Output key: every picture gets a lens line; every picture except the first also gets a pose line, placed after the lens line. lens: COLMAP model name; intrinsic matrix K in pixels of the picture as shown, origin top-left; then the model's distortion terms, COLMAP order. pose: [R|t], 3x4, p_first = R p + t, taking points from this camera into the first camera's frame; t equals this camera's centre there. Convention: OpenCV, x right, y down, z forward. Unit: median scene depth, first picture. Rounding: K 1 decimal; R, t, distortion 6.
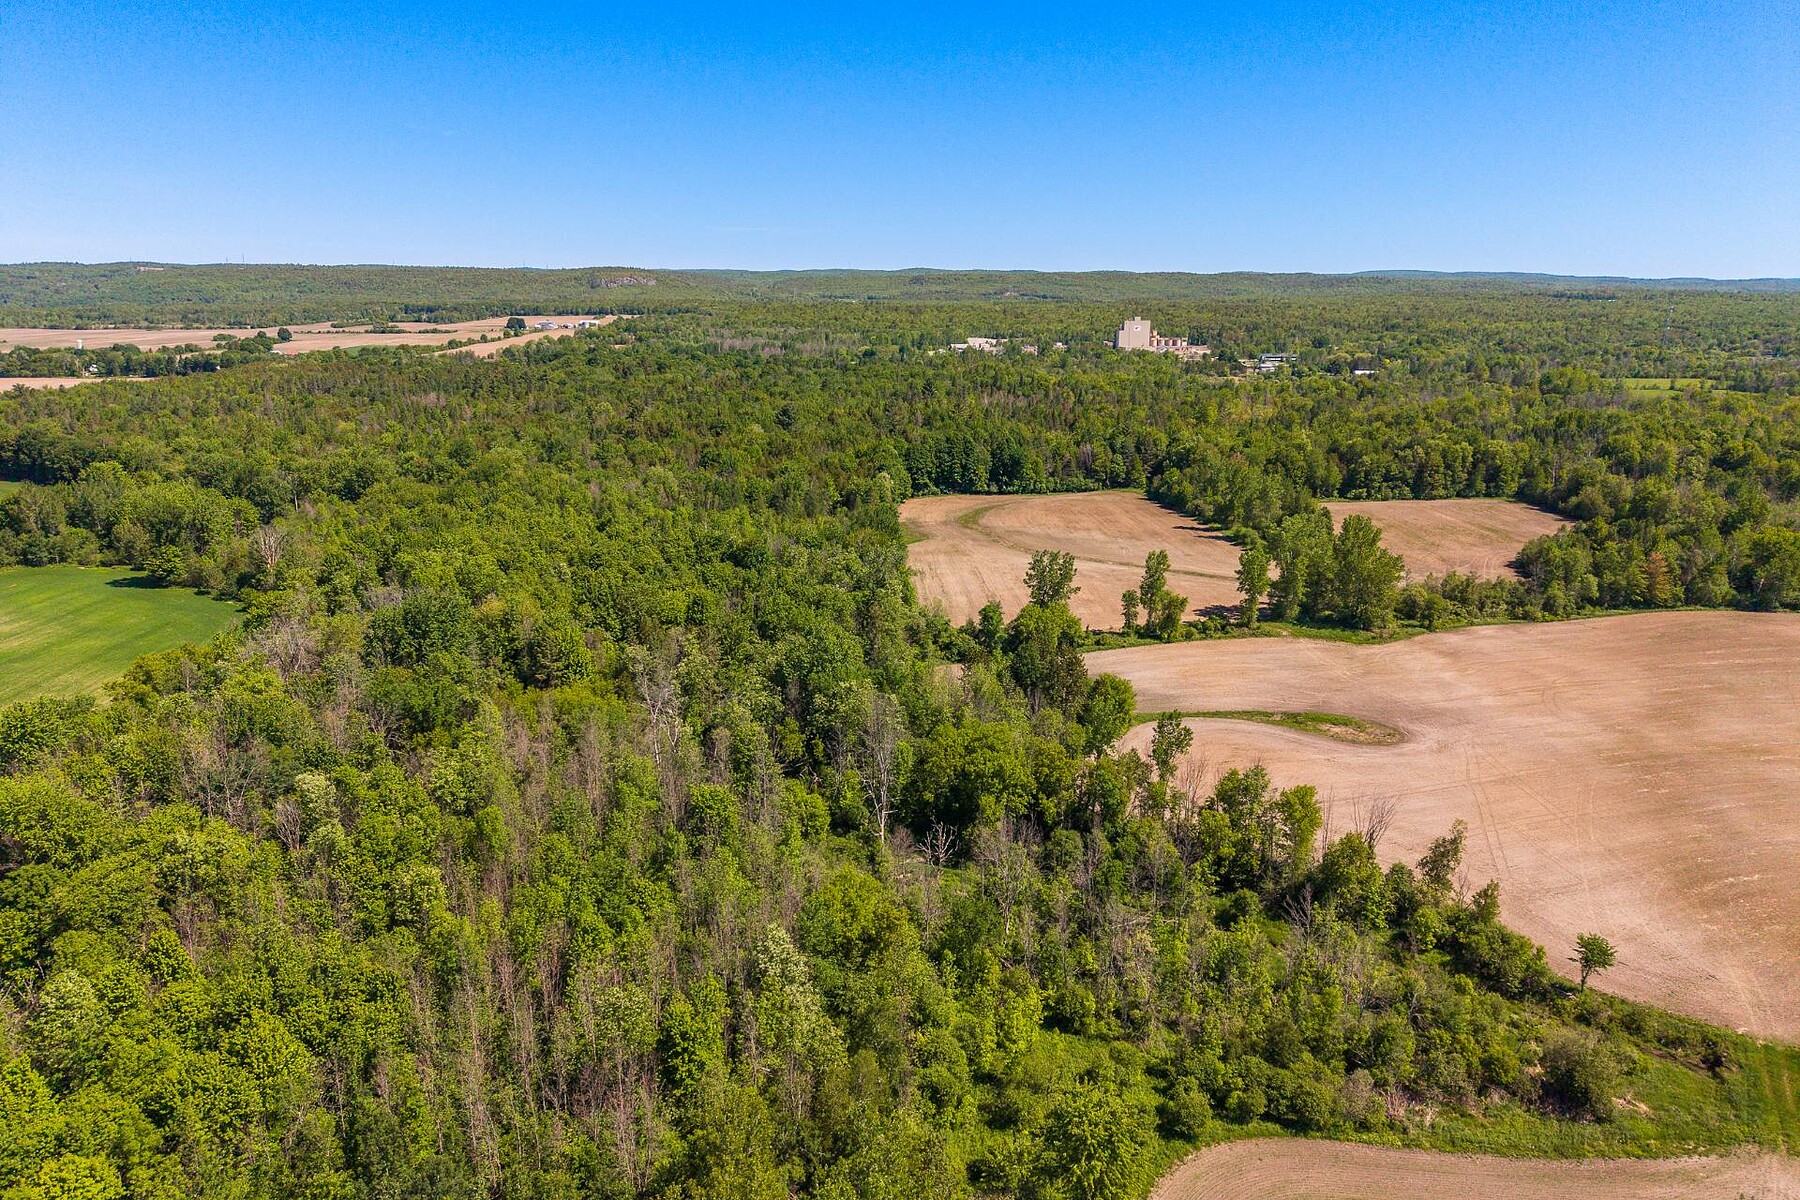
lens RADIAL K [[1198.3, 0, 902.7], [0, 1198.3, 587.1], [0, 0, 1]] dist [0.038875, -0.042552]
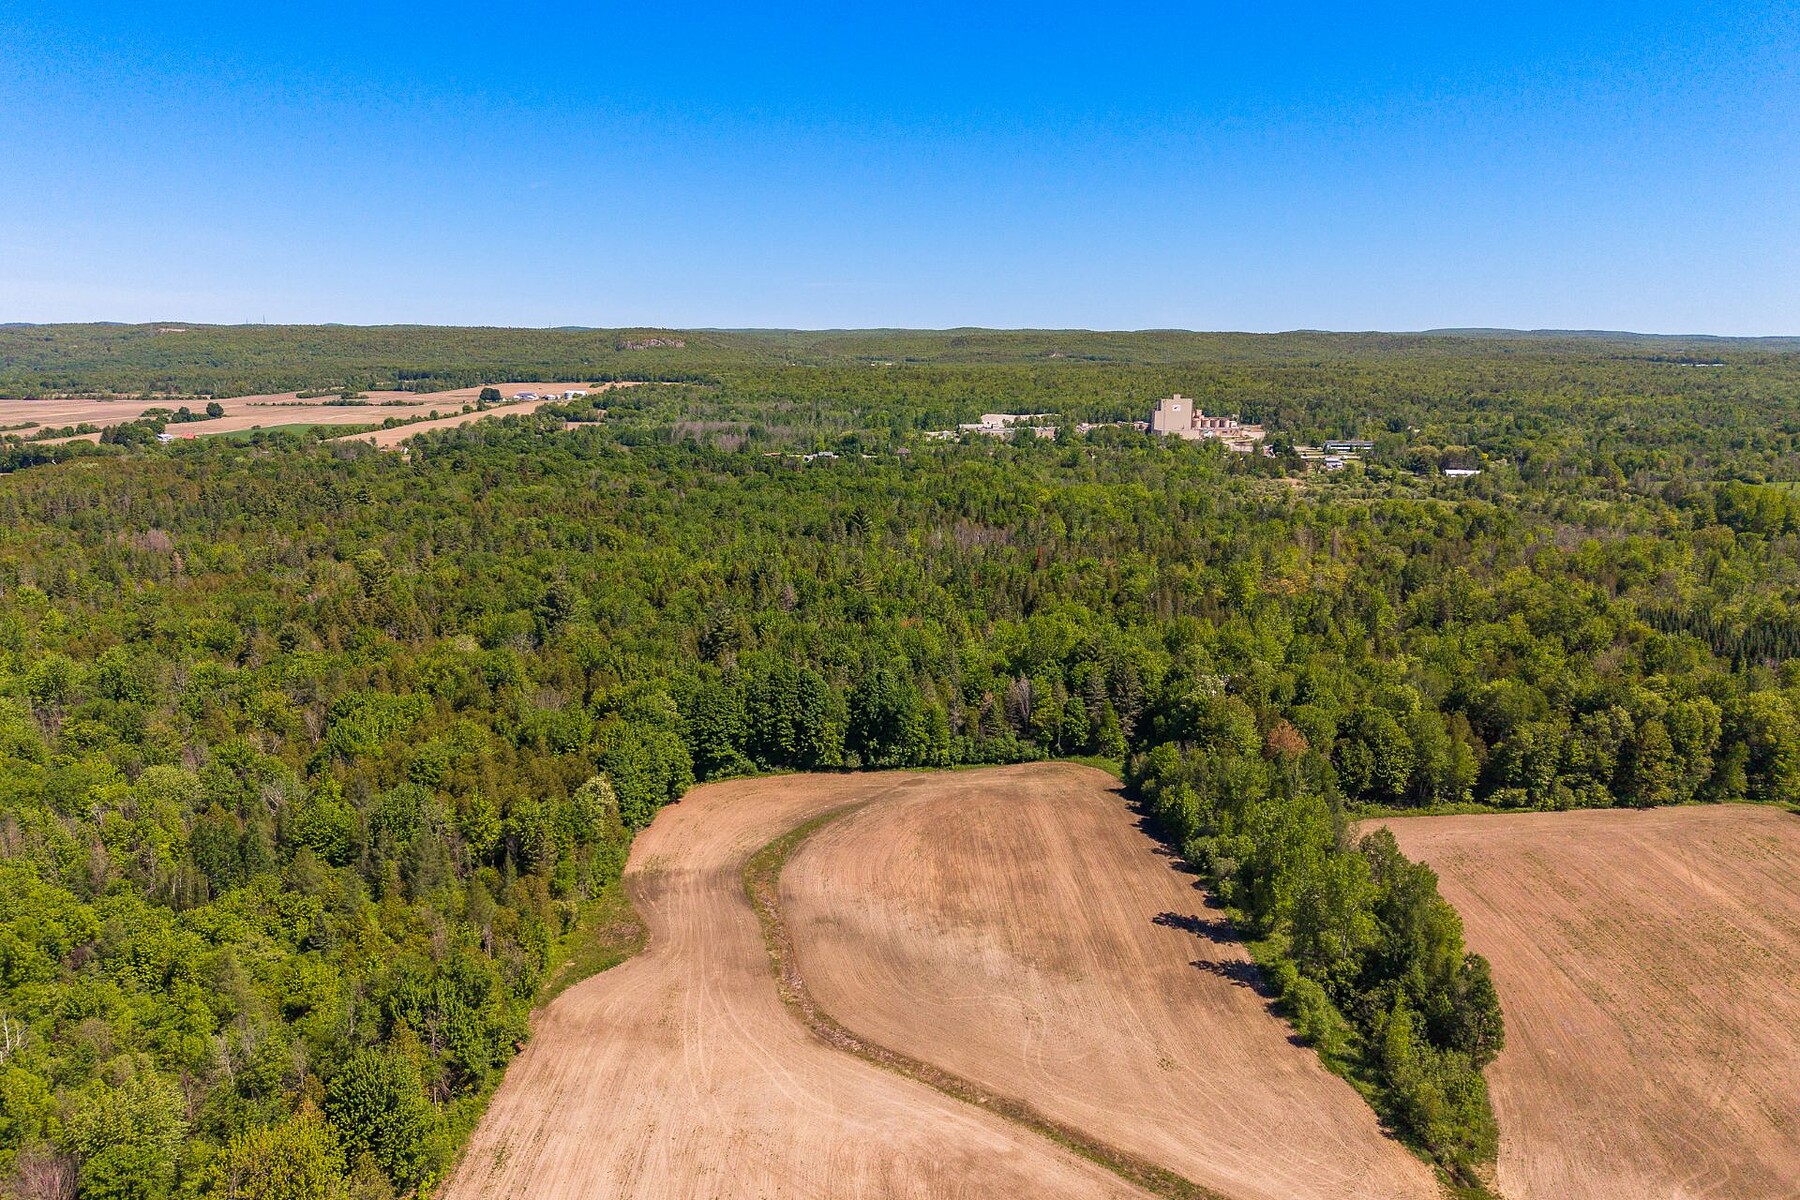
lens RADIAL K [[1198.3, 0, 901.7], [0, 1198.3, 622.1], [0, 0, 1]] dist [0.038875, -0.042552]
pose [[0.998842, 0.011134, -0.046801, 0.126106], [-0.011921, 0.999791, -0.016590, -0.141272], [0.046607, 0.017128, 0.998766, 0.434378]]
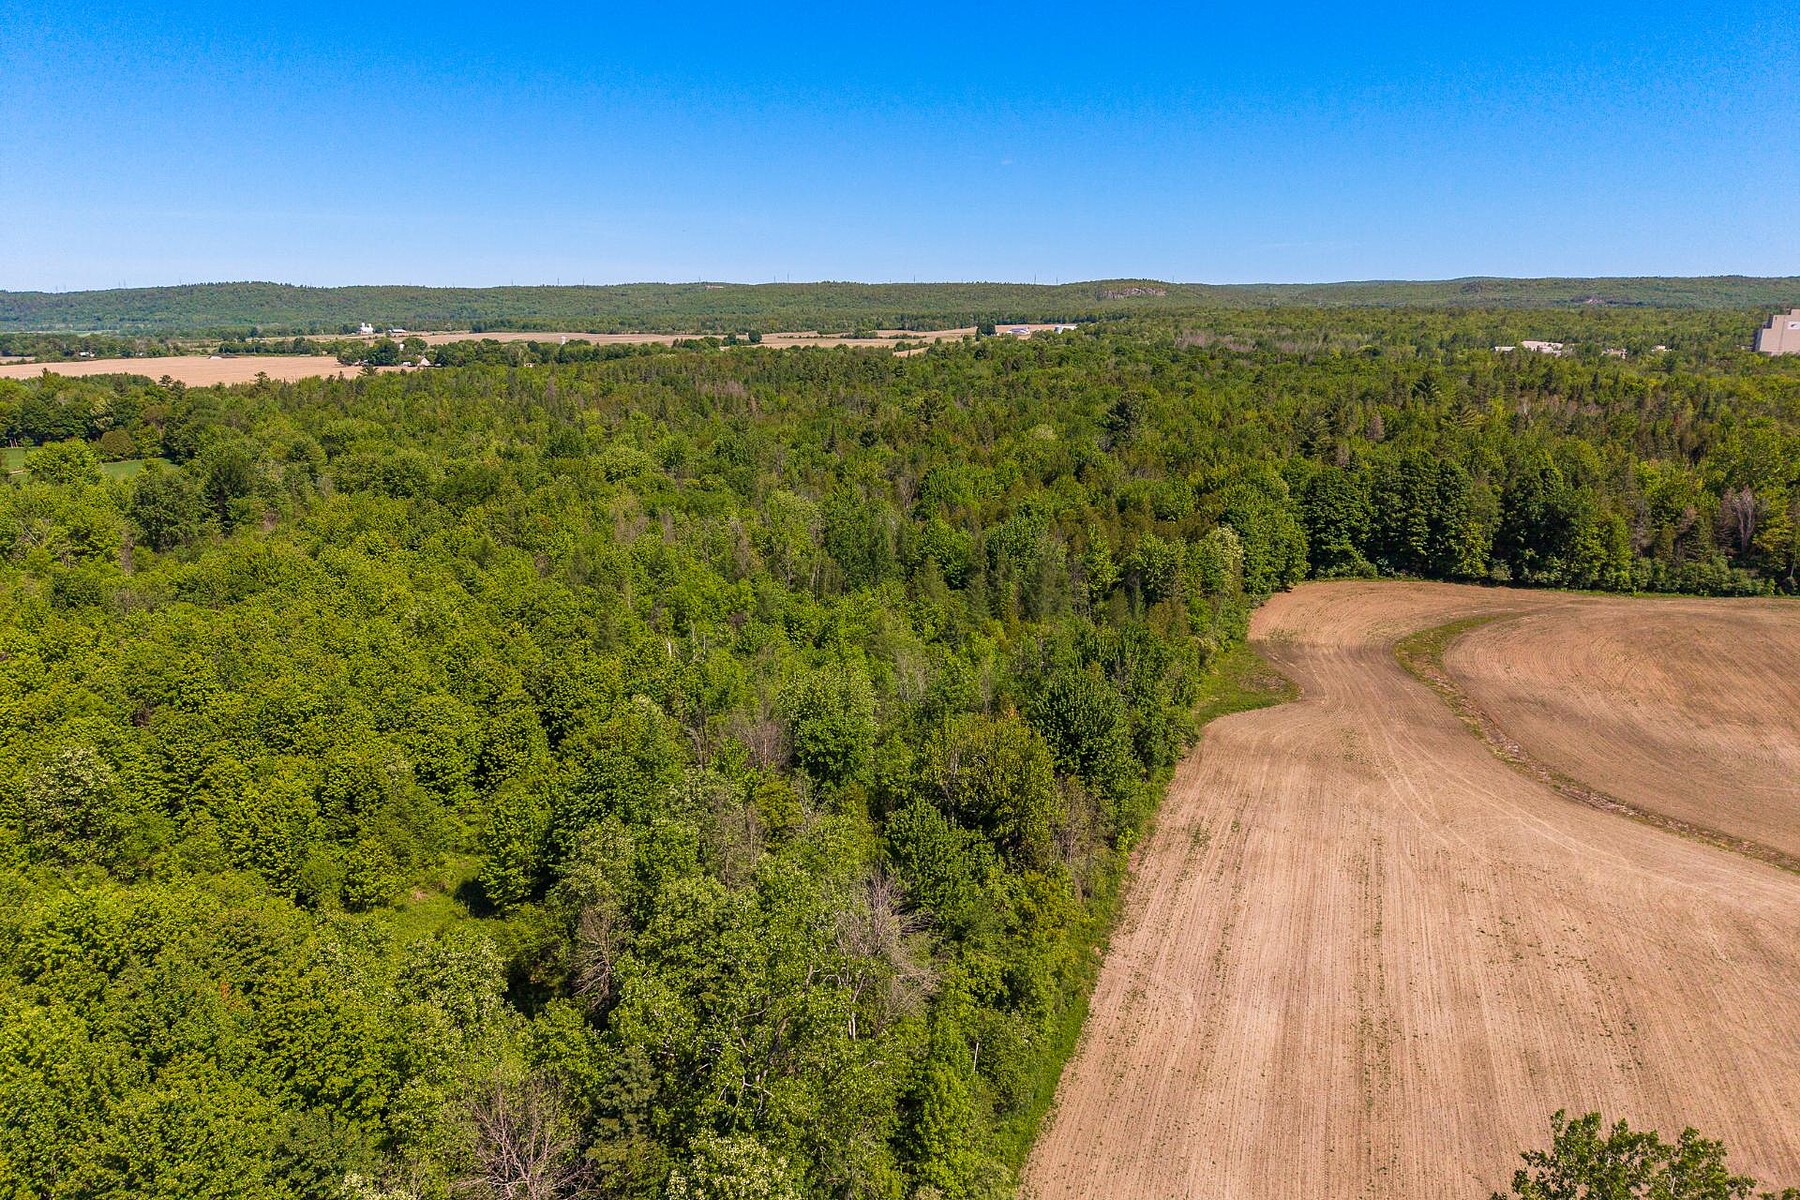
lens RADIAL K [[1198.3, 0, 897.3], [0, 1198.3, 564.0], [0, 0, 1]] dist [0.038875, -0.042552]
pose [[0.910146, 0.081157, -0.406261, 0.052745], [-0.094871, 0.995395, -0.013694, -0.057645], [0.403279, 0.051006, 0.913655, 0.472952]]
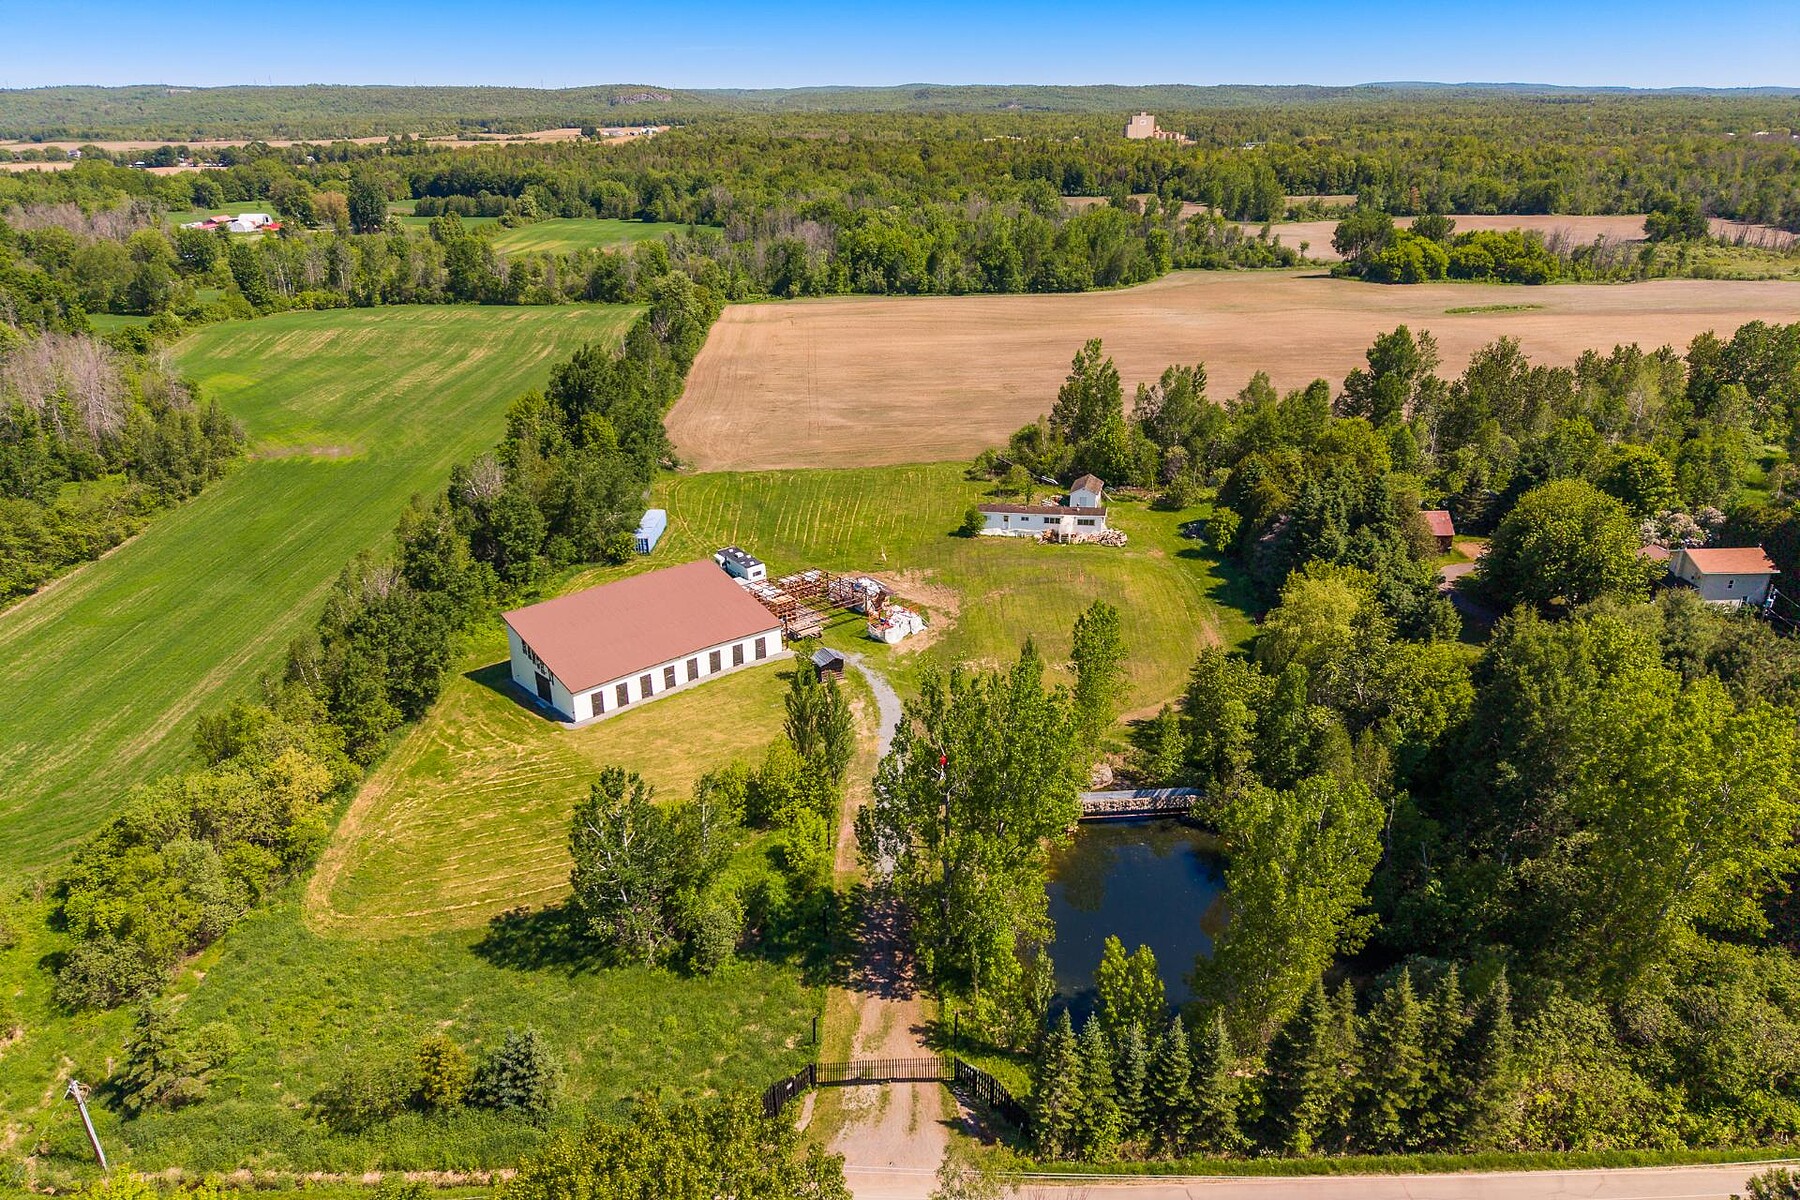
lens RADIAL K [[1198.3, 0, 900.6], [0, 1198.3, 608.6], [0, 0, 1]] dist [0.038875, -0.042552]
pose [[0.999898, -0.013123, 0.005577, -0.166070], [0.012154, 0.988926, 0.147912, 0.234220], [-0.007456, -0.147829, 0.988985, -0.711870]]
